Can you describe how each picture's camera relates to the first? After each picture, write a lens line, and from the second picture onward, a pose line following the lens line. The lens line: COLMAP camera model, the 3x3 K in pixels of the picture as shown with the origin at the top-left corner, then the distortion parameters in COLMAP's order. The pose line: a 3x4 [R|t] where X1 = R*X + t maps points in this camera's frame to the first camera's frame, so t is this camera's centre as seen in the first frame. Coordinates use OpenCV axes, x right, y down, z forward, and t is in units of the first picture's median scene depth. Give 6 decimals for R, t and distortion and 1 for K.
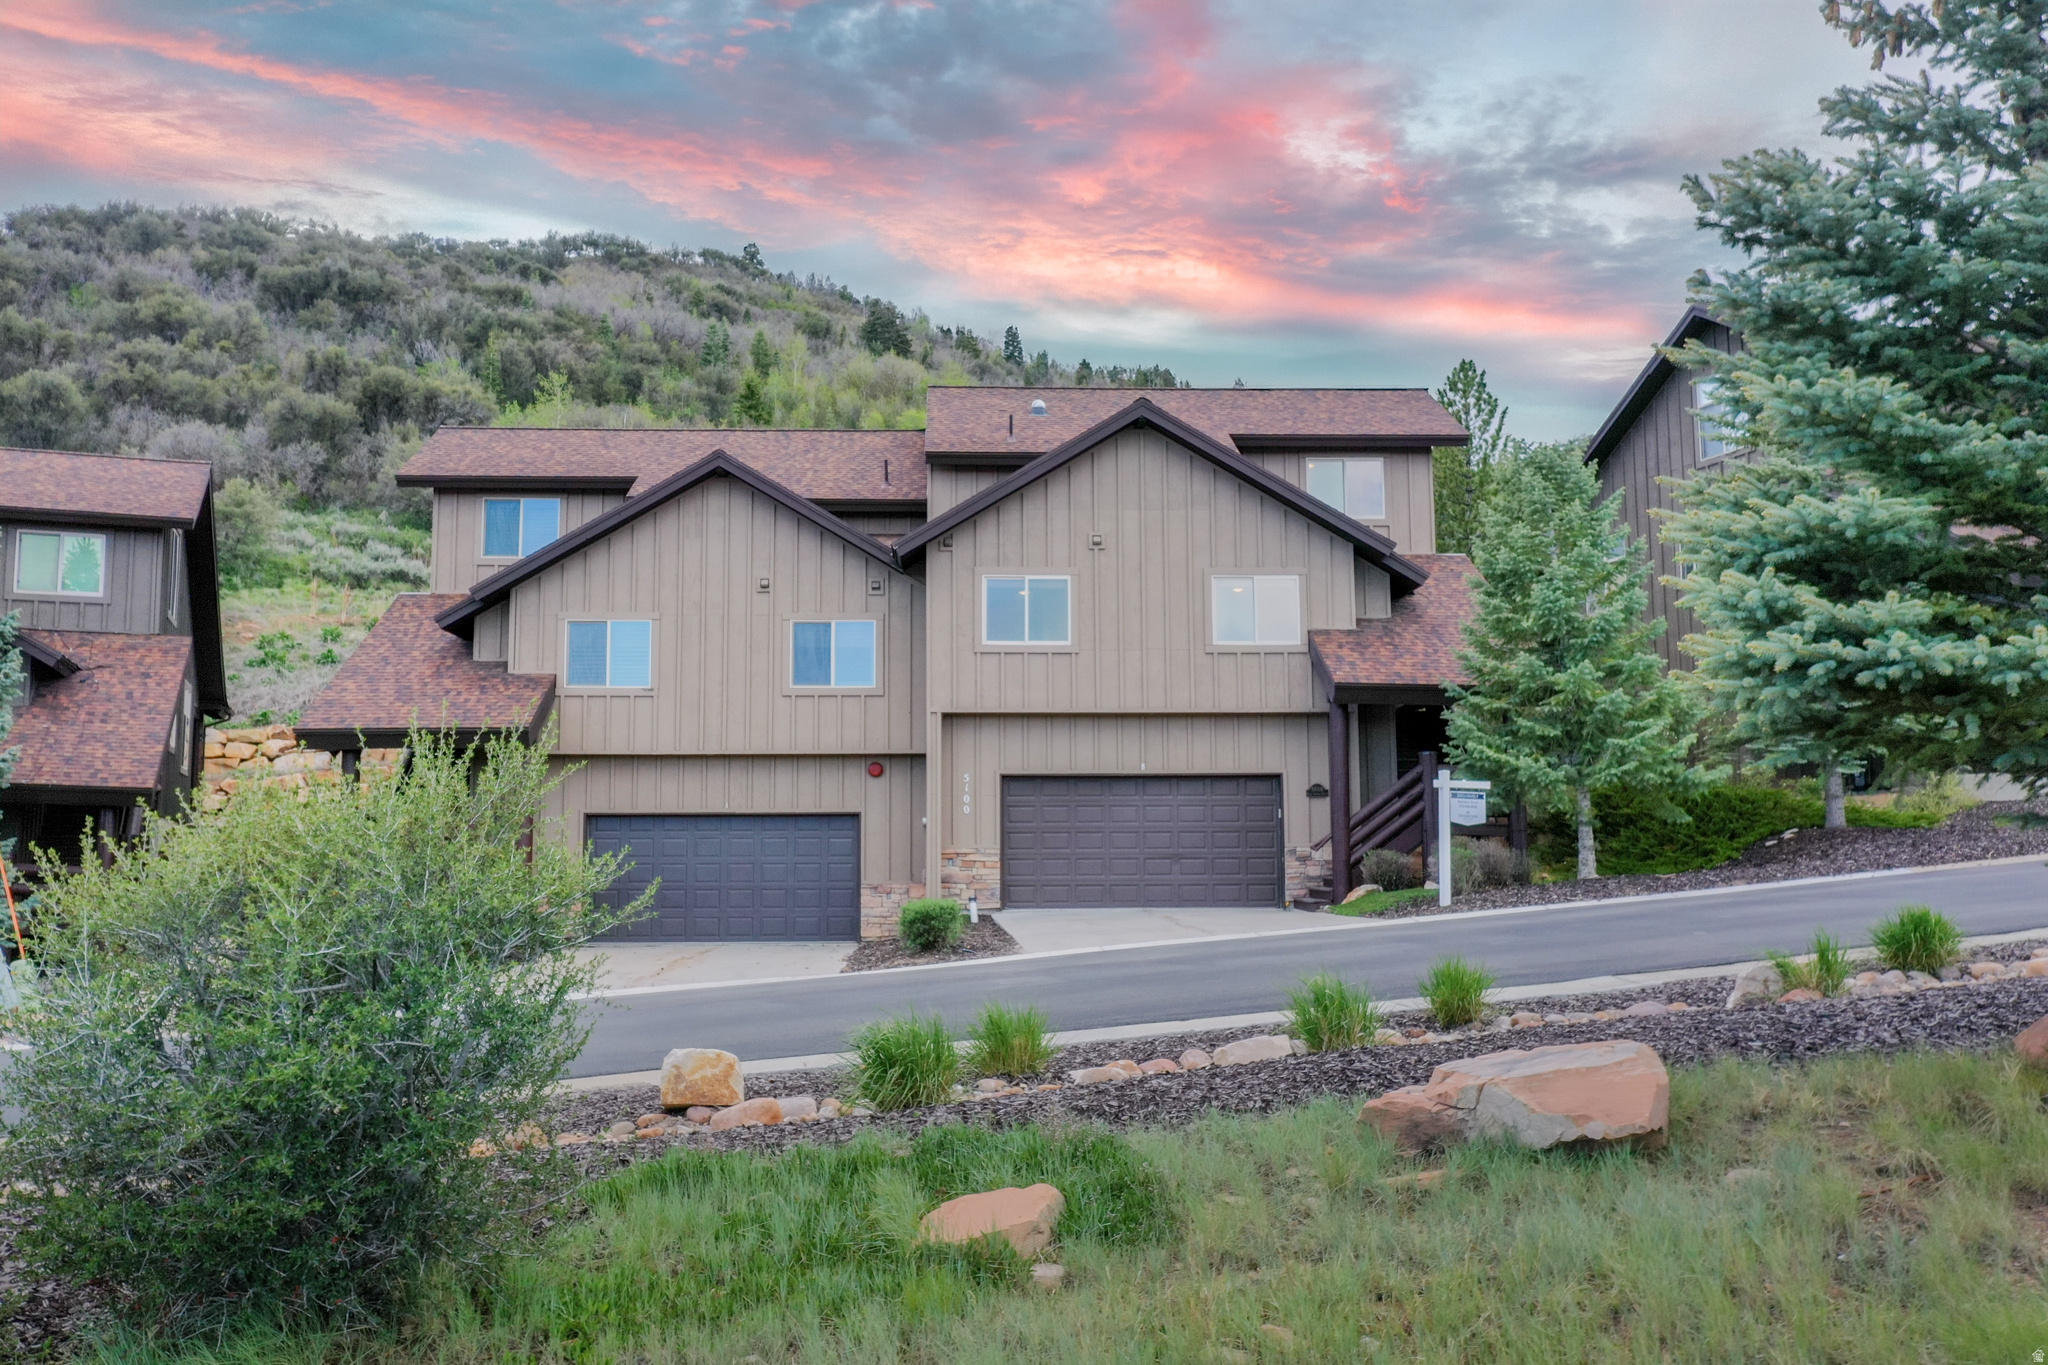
lens RADIAL K [[1664.3, 0, 1024.0], [0, 1664.3, 682.5], [0, 0, 1]] dist [-0.002655, -0.000306]
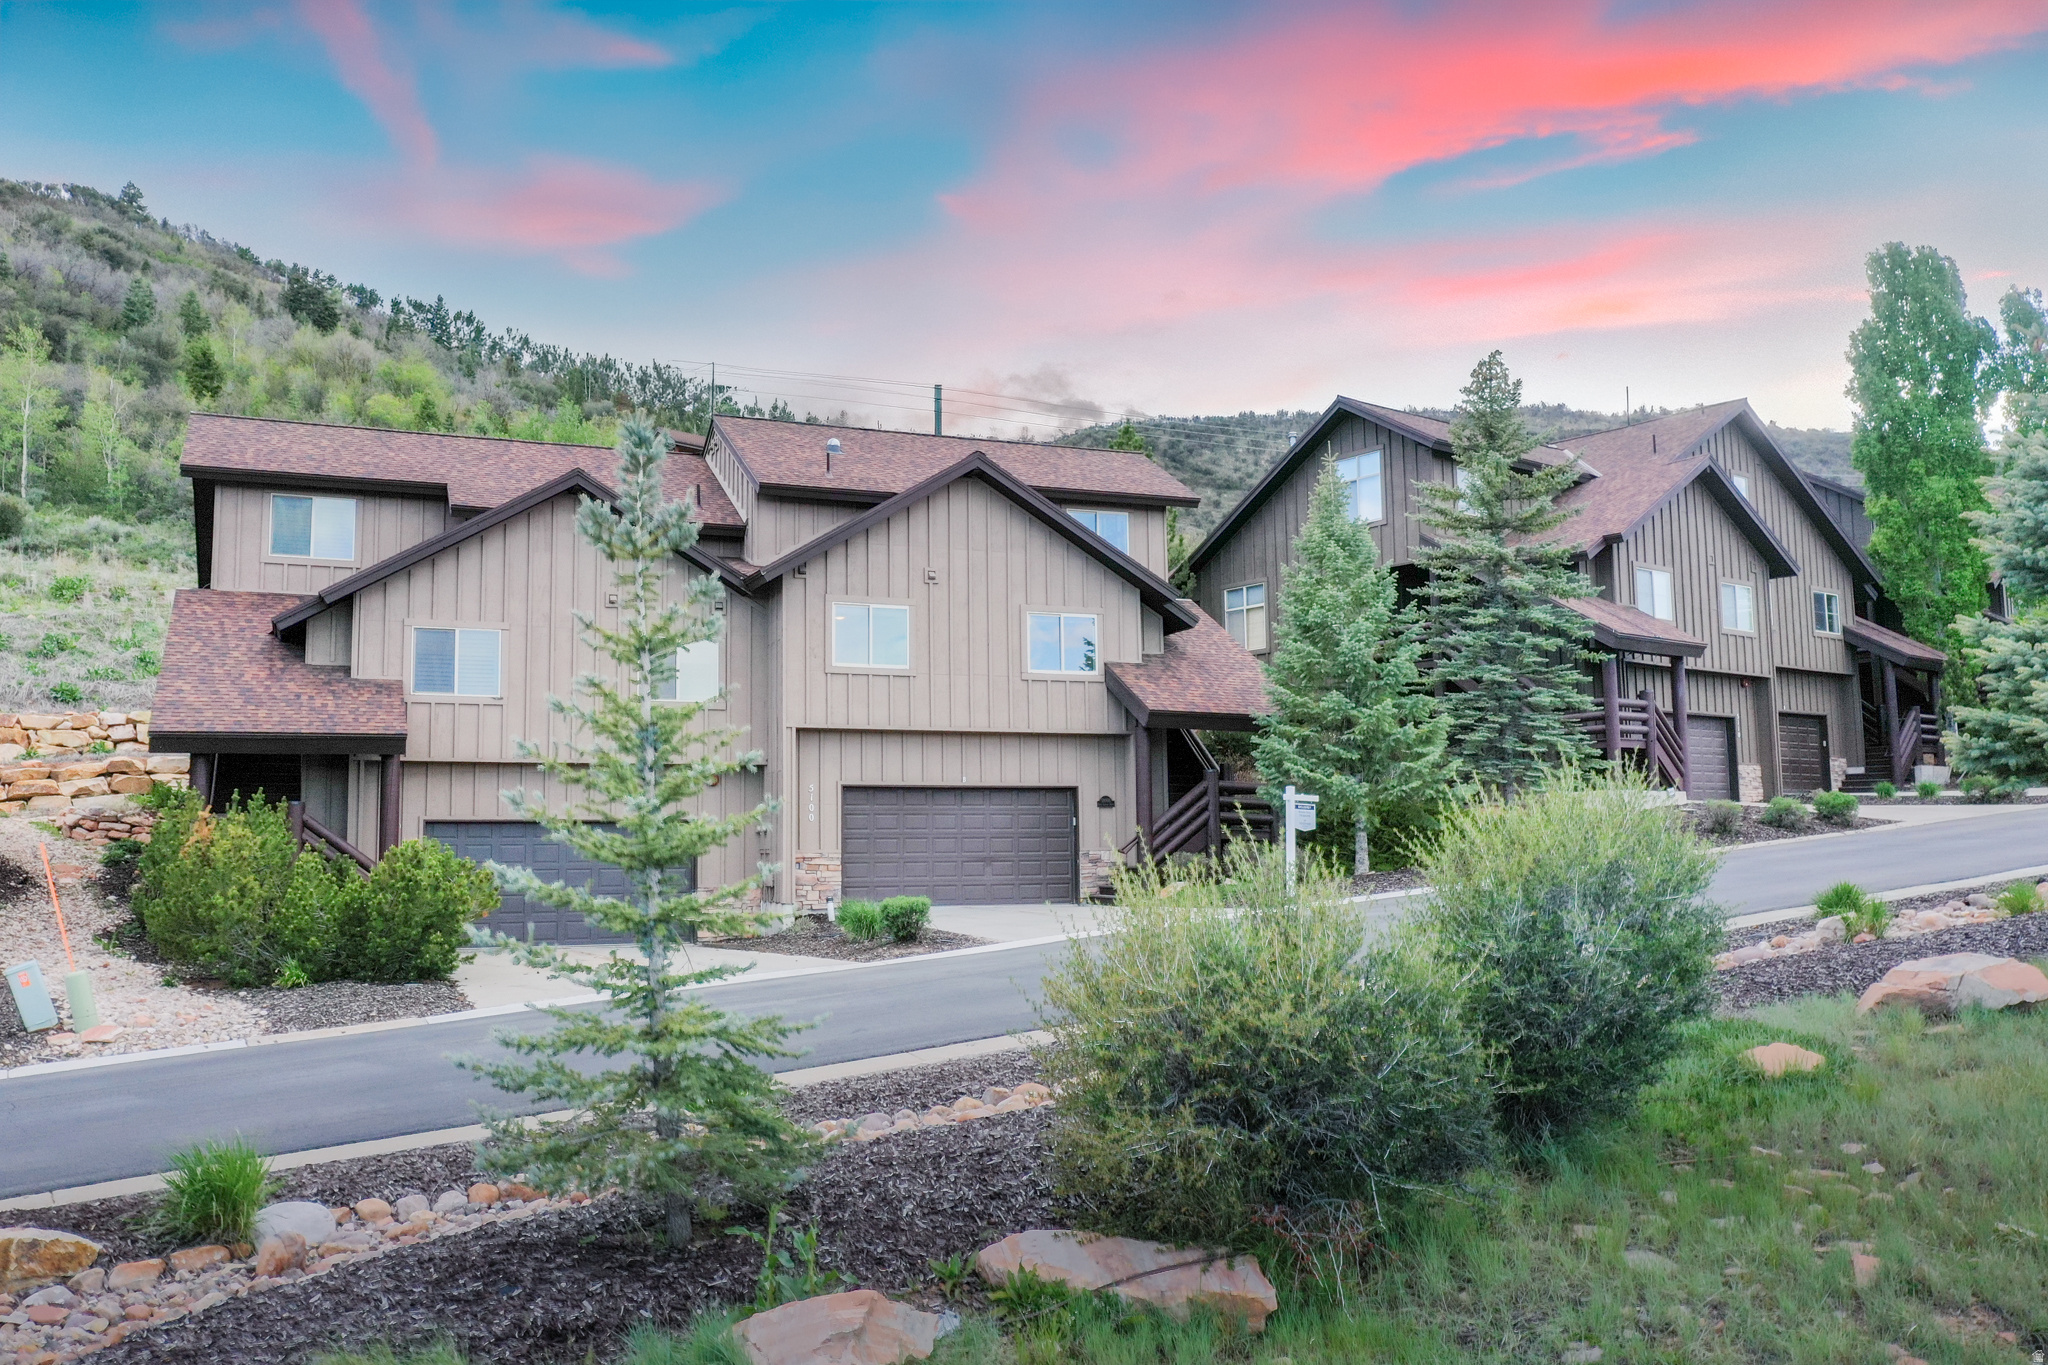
lens RADIAL K [[1671.9, 0, 1003.8], [0, 1671.9, 688.9], [0, 0, 1]] dist [-0.001752, -0.005426]
pose [[0.941654, 0.028802, 0.335347, -0.282138], [-0.028307, 0.999579, -0.006364, -0.003823], [-0.335389, -0.003500, 0.942073, -0.067706]]
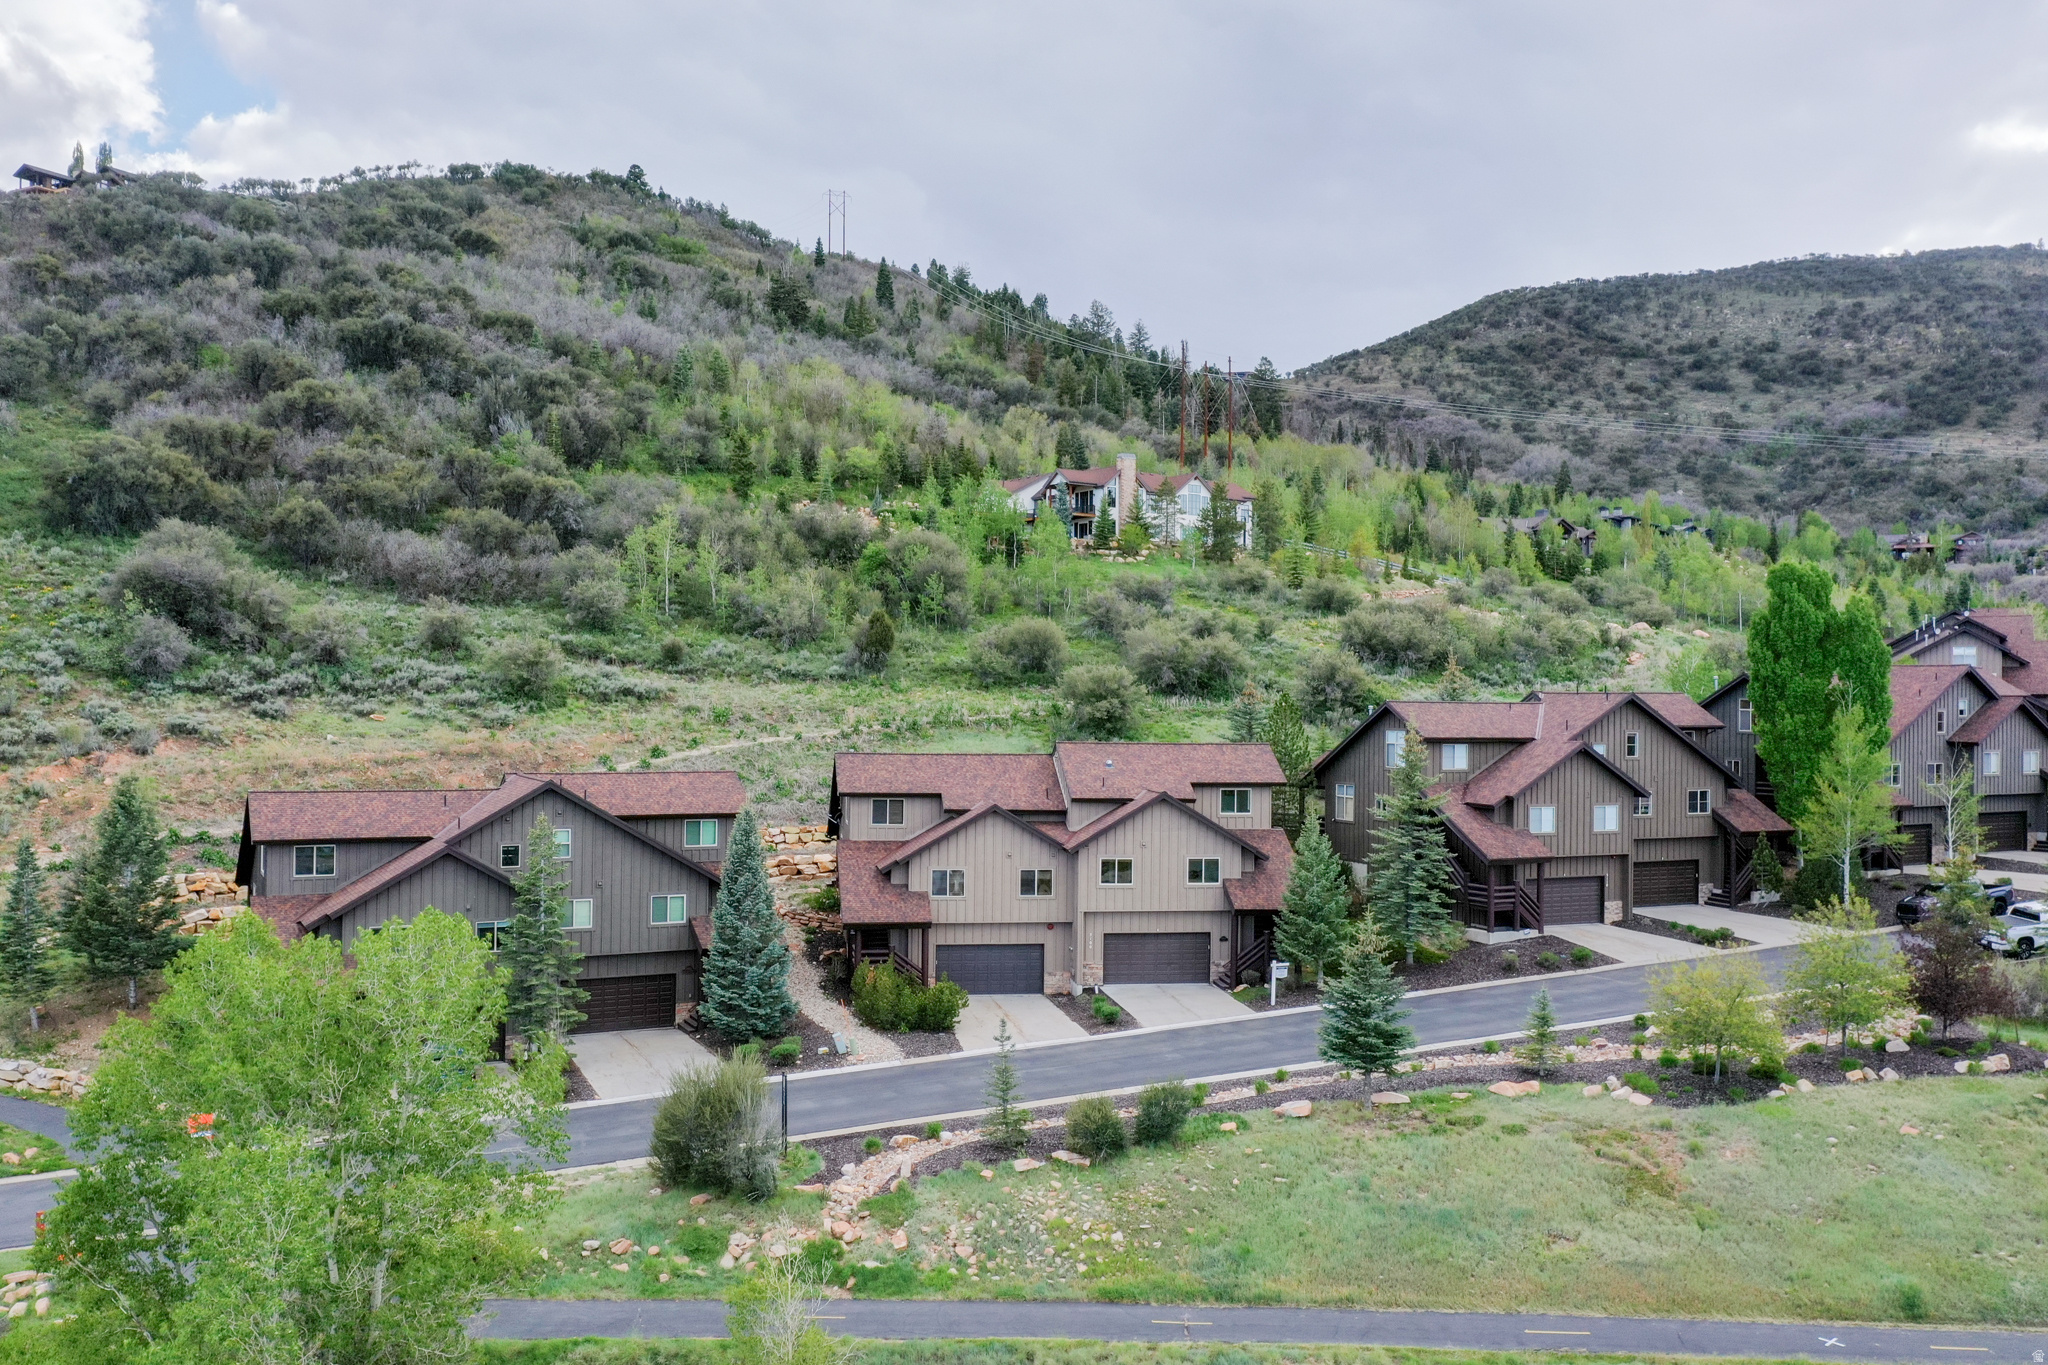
lens RADIAL K [[1601.8, 0, 1015.1], [0, 1601.8, 686.6], [0, 0, 1]] dist [-0.001439, 0.000022]
pose [[0.994327, 0.019500, 0.104560, -0.415826], [-0.028943, 0.995560, 0.089570, -0.541313], [-0.102349, -0.092088, 0.990477, -1.403305]]
